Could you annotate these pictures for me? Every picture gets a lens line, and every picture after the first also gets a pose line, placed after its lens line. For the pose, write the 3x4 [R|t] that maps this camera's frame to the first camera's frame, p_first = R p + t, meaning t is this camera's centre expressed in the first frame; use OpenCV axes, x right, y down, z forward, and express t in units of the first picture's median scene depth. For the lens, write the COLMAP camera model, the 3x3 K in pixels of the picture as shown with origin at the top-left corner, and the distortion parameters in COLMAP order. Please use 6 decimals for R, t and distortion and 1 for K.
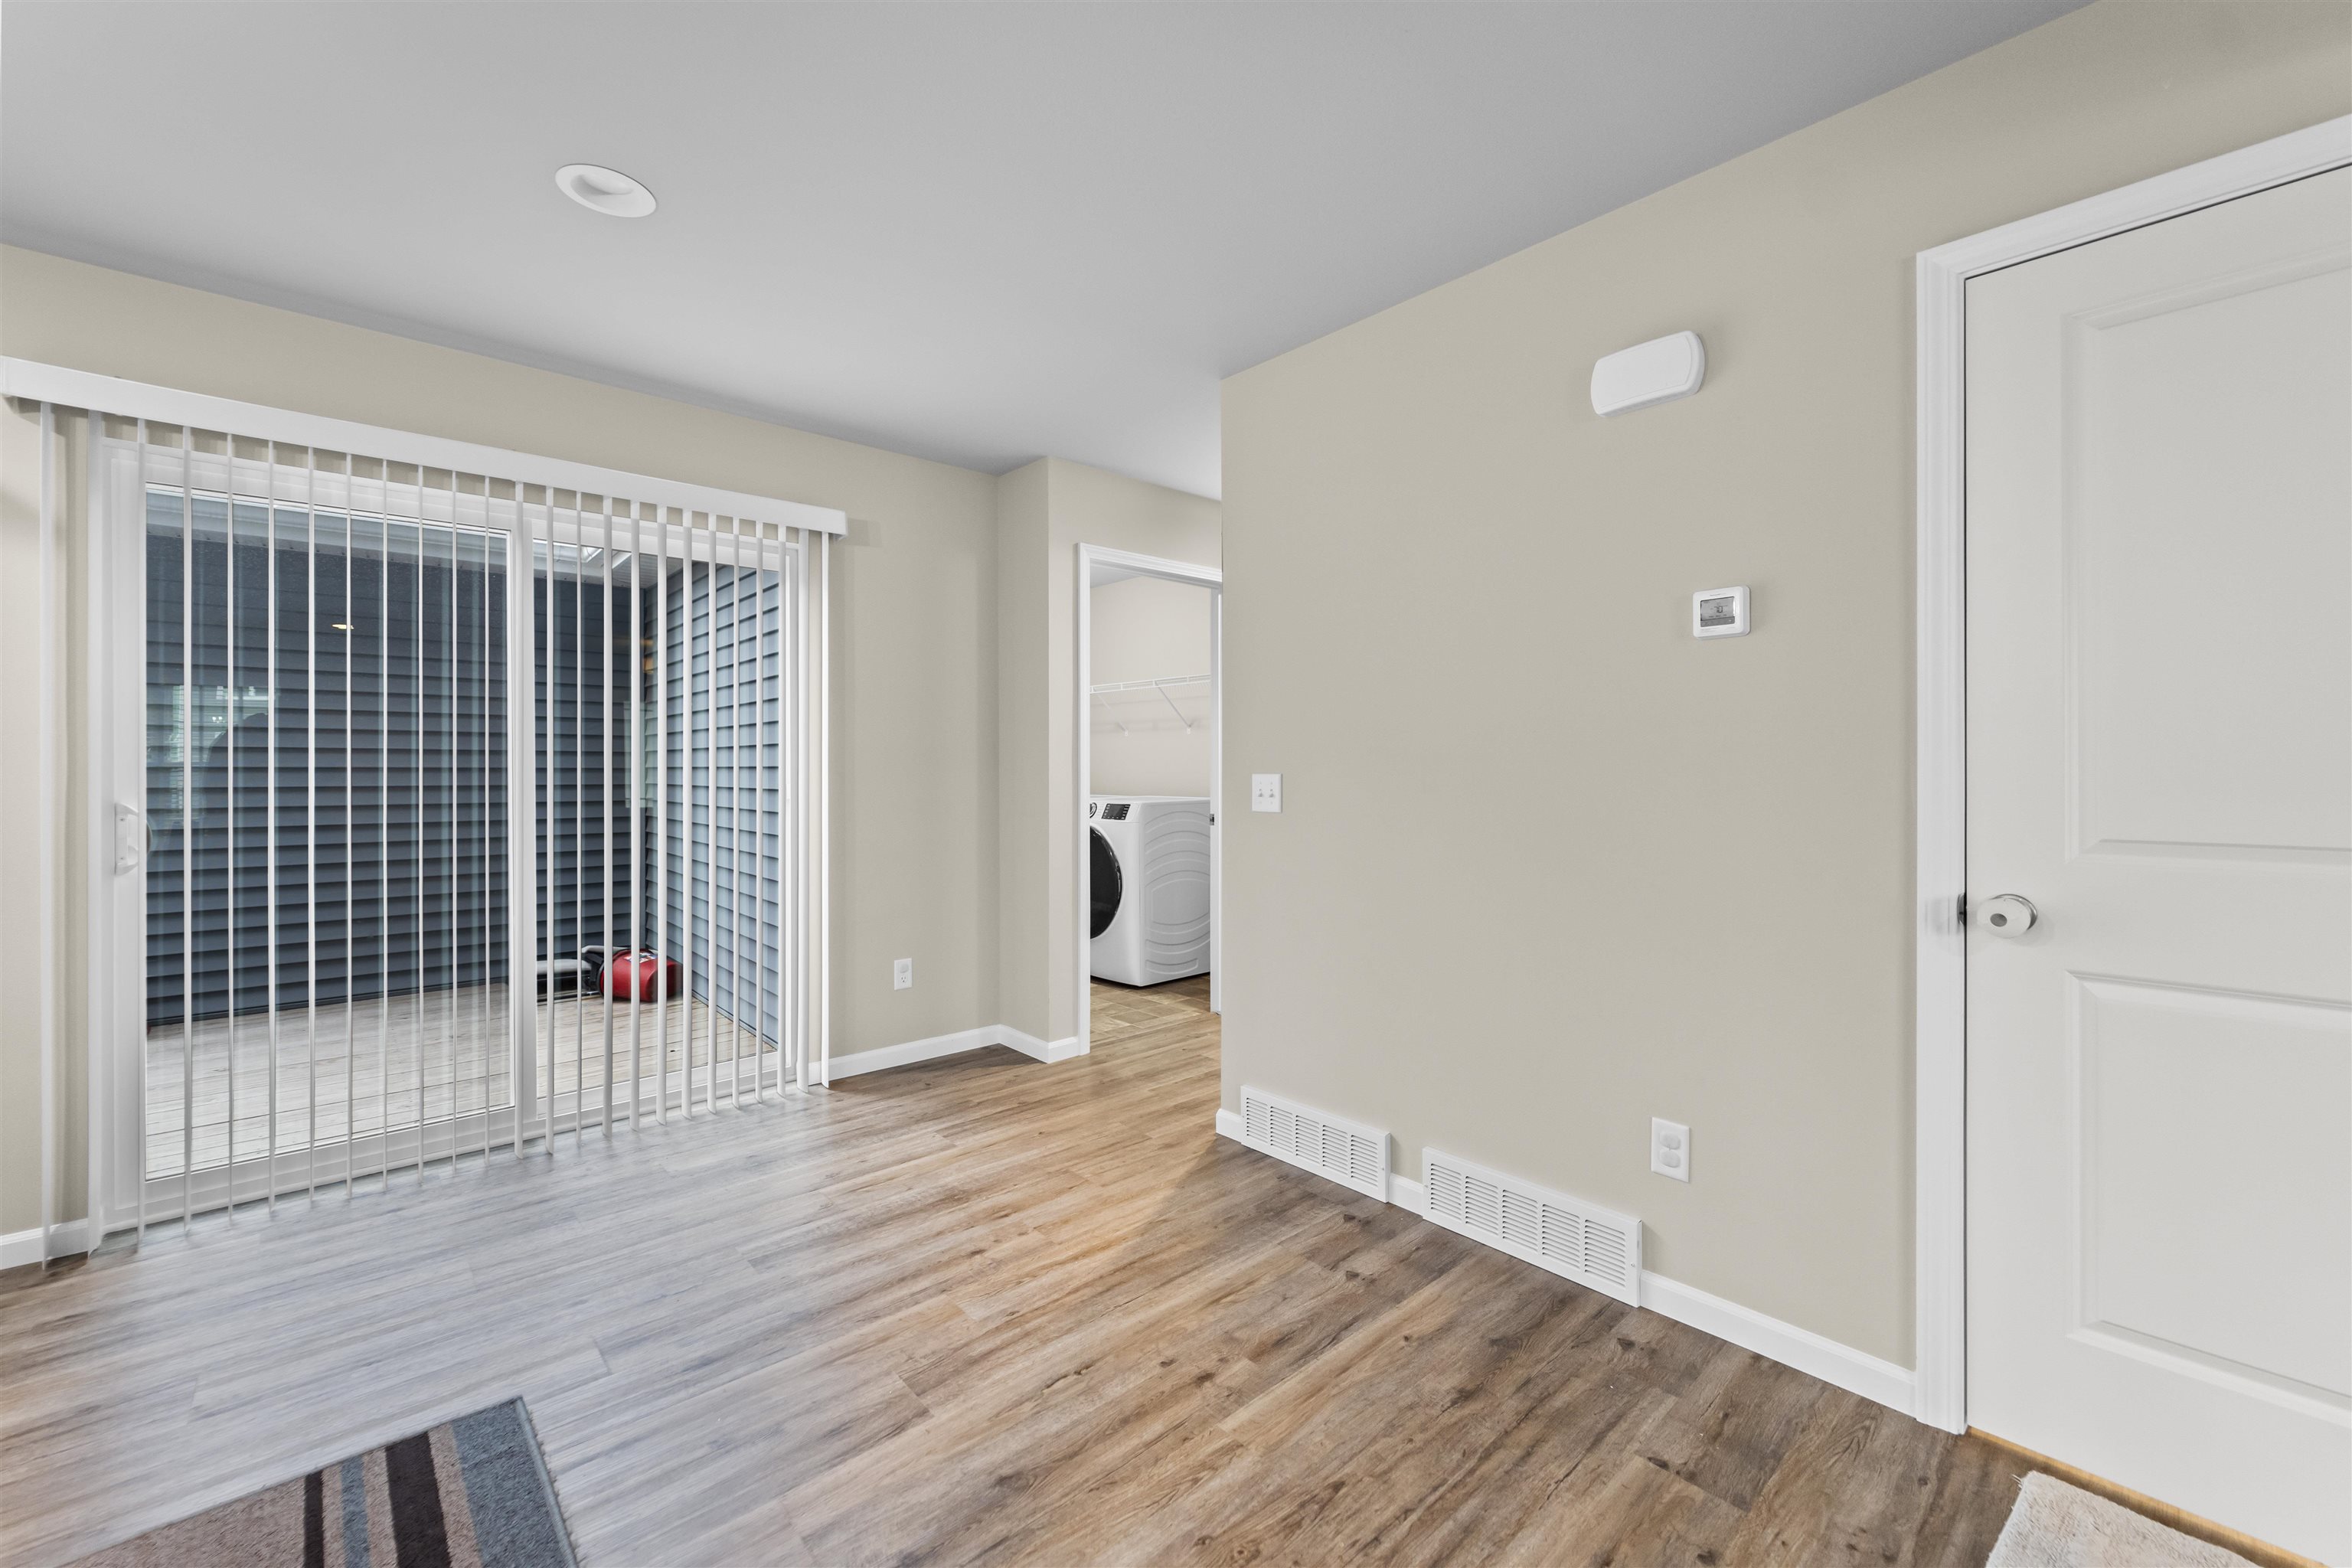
lens RADIAL K [[947.1, 0, 1159.5], [0, 947.1, 779.2], [0, 0, 1]] dist [0.002626, -0.001323]
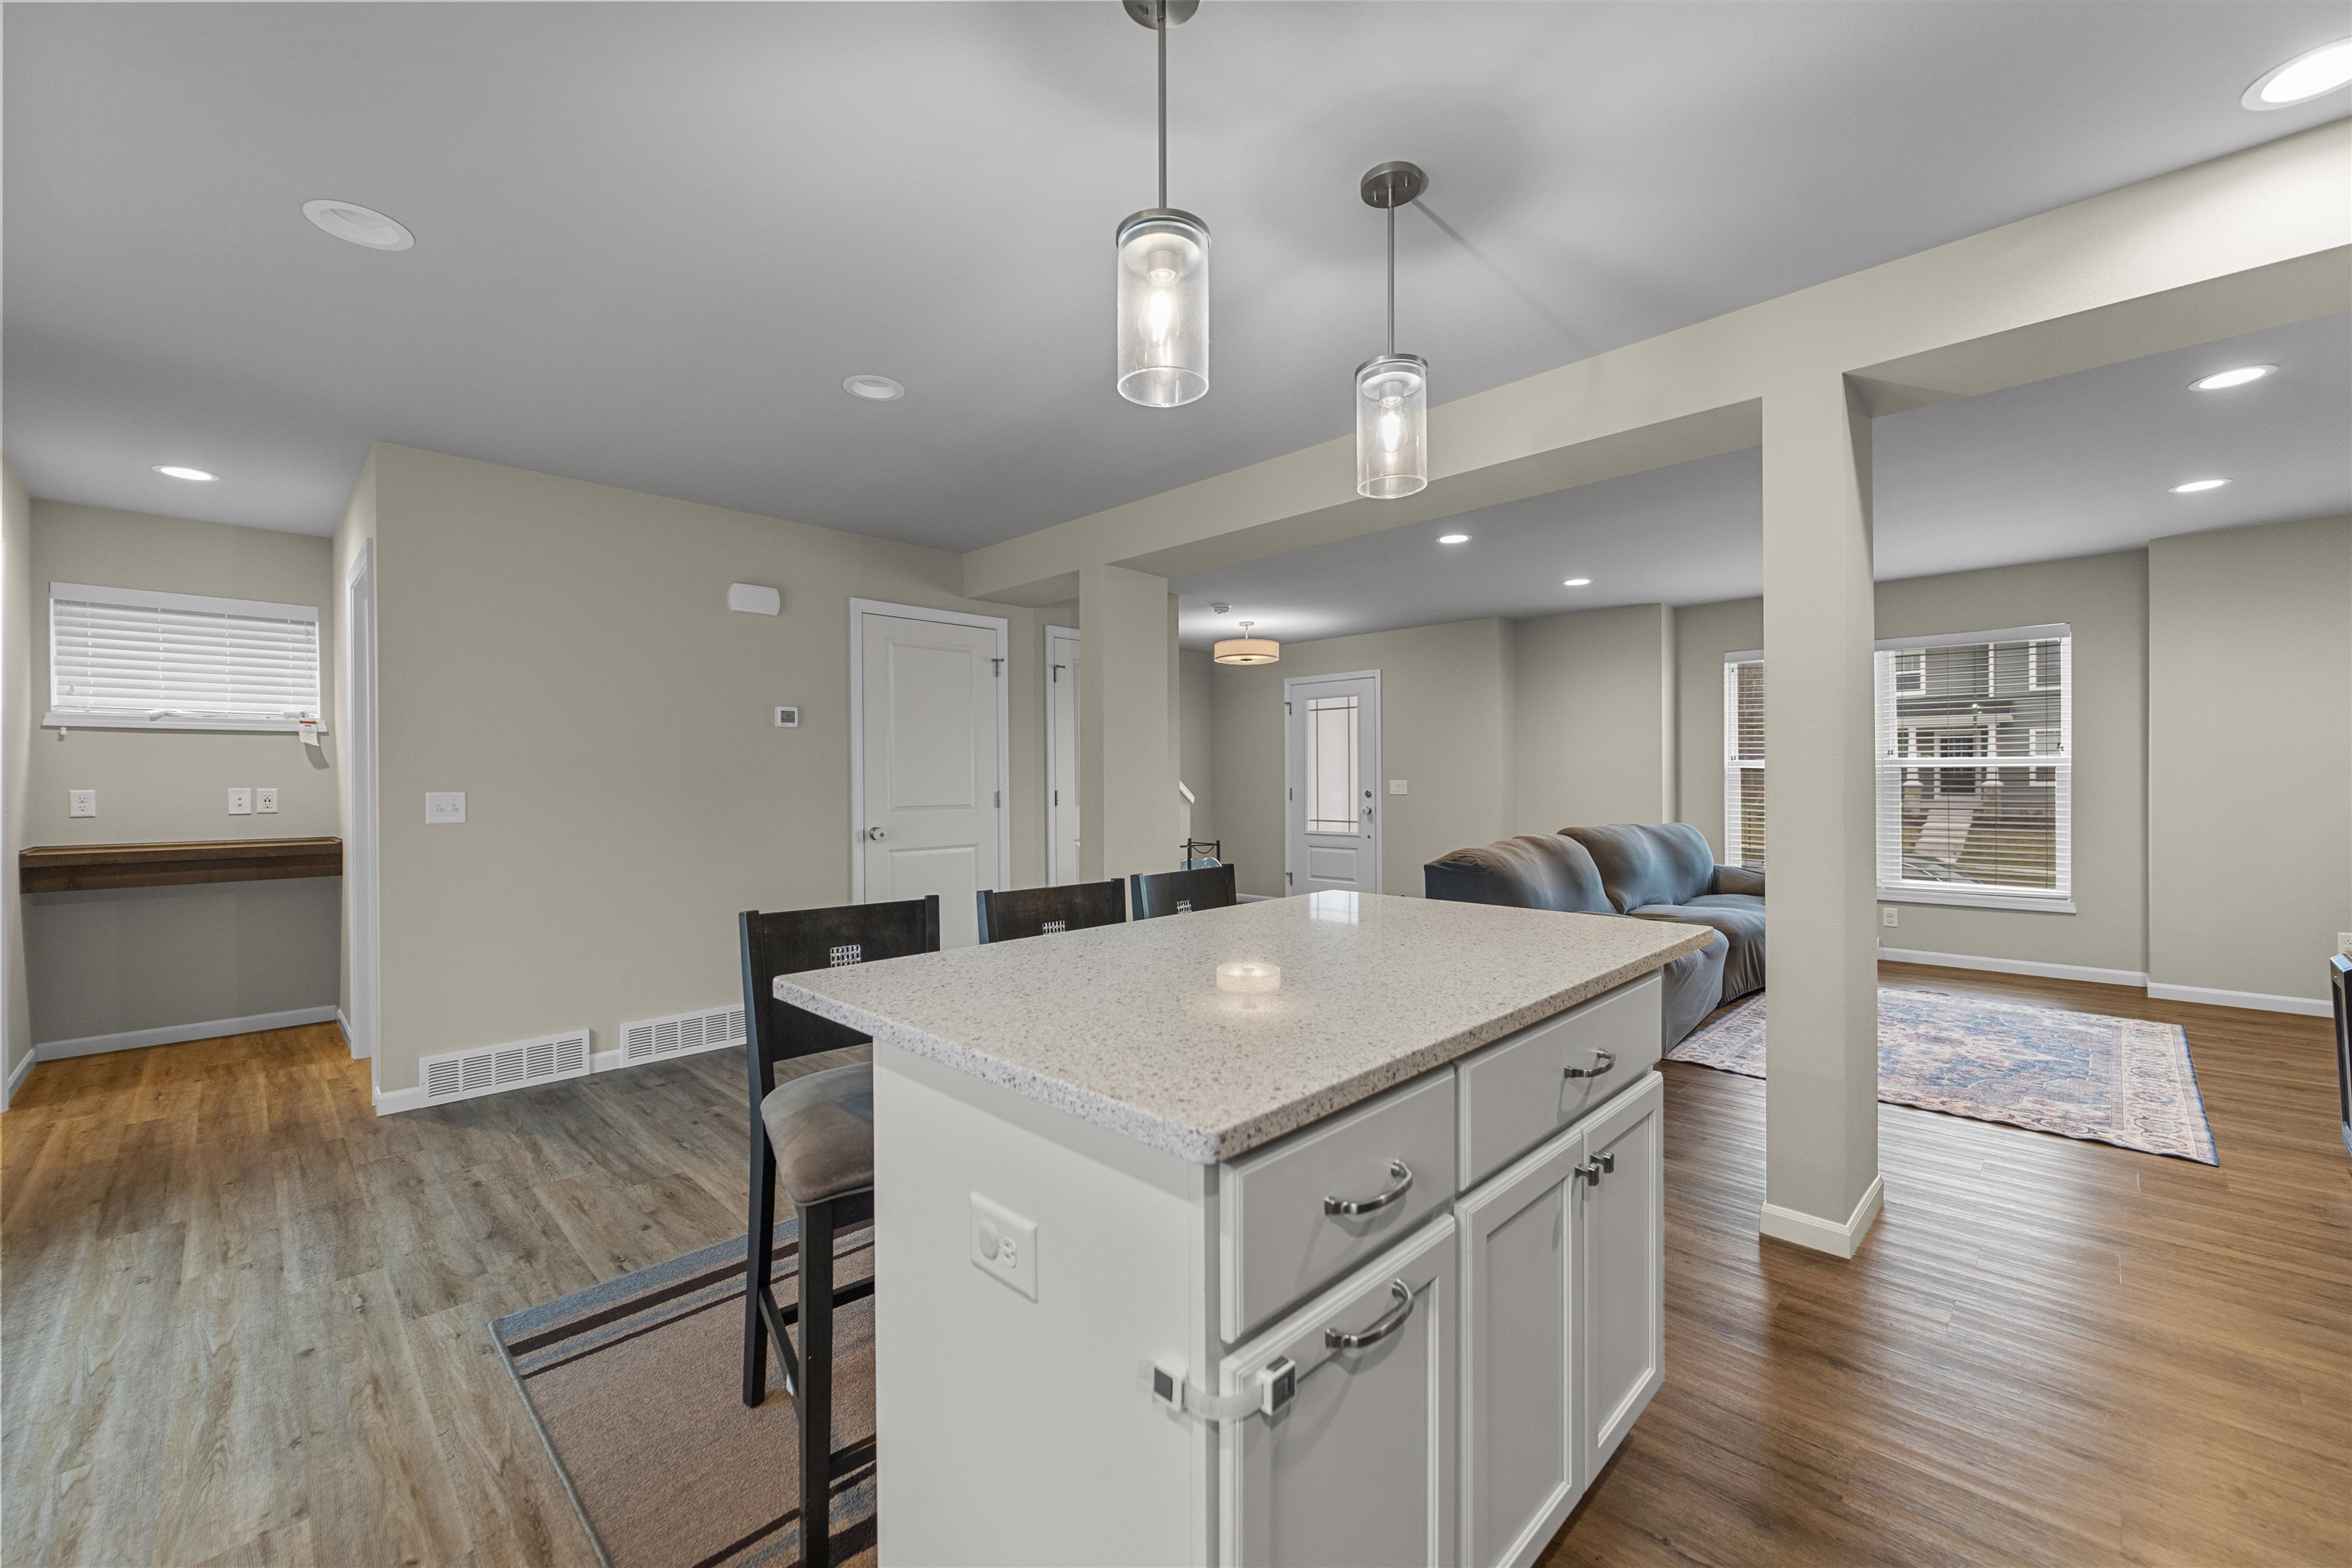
lens RADIAL K [[947.1, 0, 1176.8], [0, 947.1, 780.2], [0, 0, 1]] dist [0.002626, -0.001323]
pose [[-0.052788, 0.000106, 0.998606, -1.611577], [0.019374, 0.999812, 0.000918, -0.006043], [-0.998418, 0.019396, -0.052780, 0.167194]]
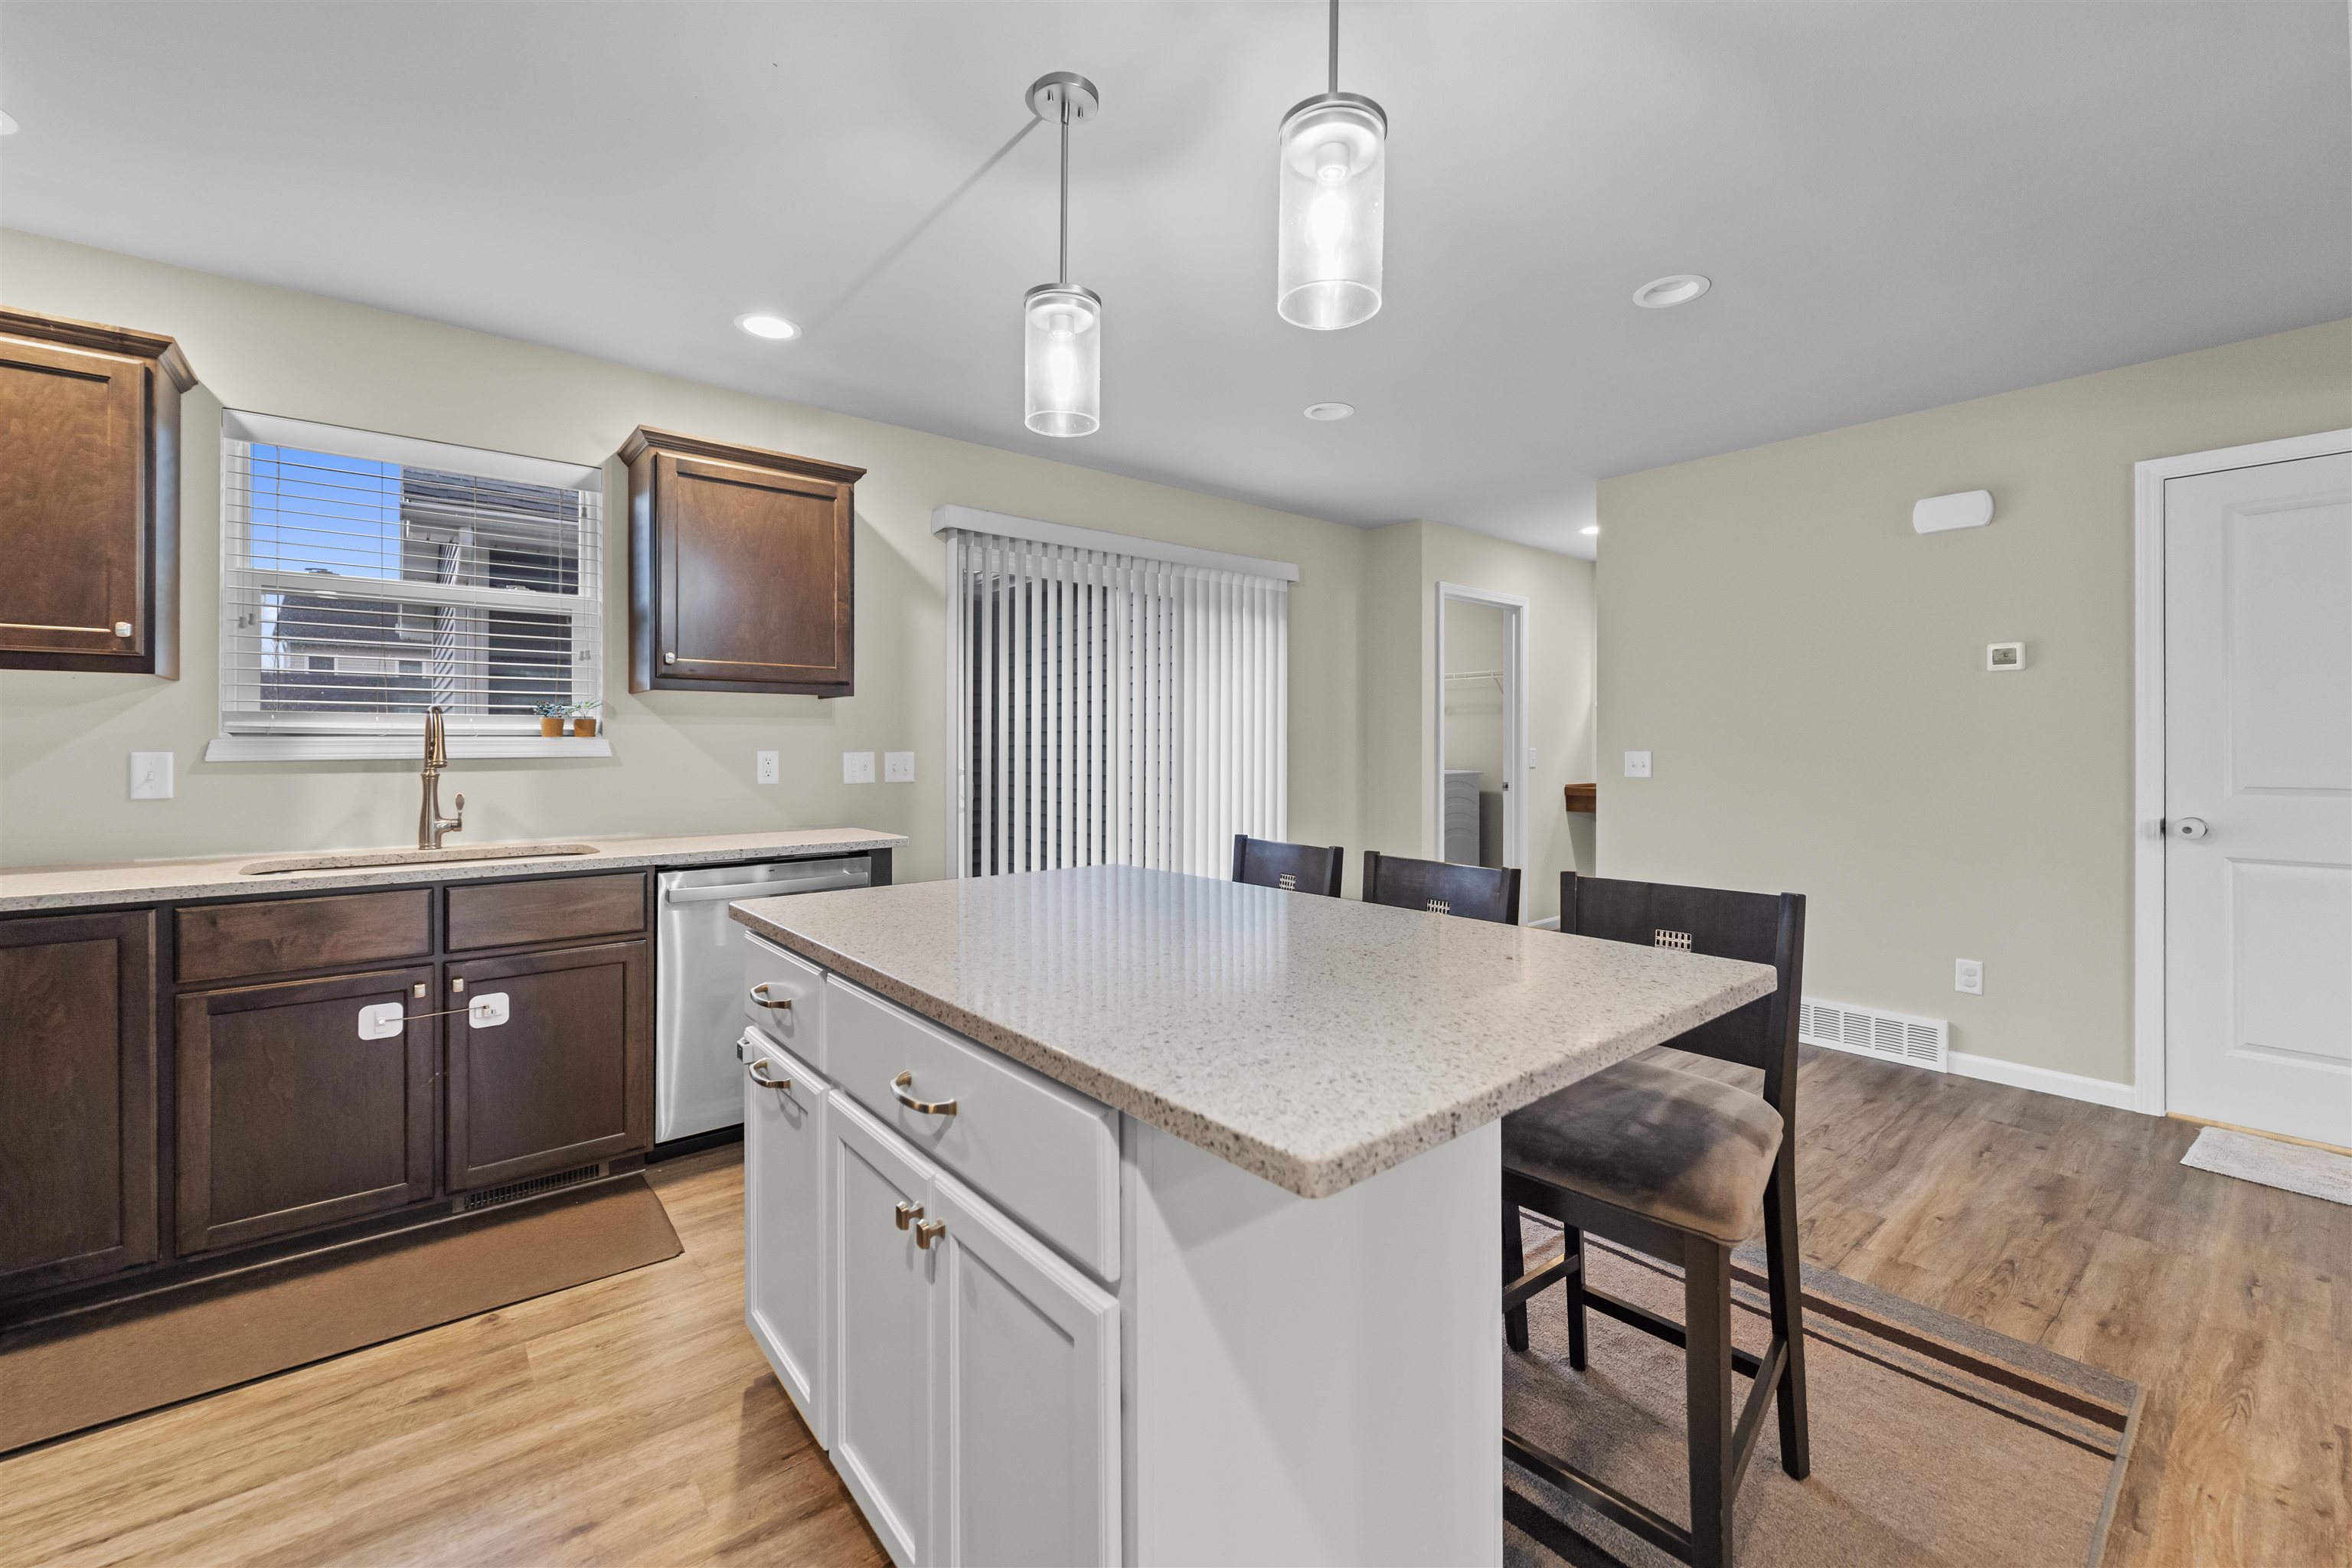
lens RADIAL K [[947.1, 0, 1173.2], [0, 947.1, 754.6], [0, 0, 1]] dist [0.002626, -0.001323]
pose [[0.999256, 0.002388, -0.038490, -0.771102], [-0.002545, 0.999989, -0.004013, 0.009866], [0.038480, 0.004108, 0.999251, -0.699628]]
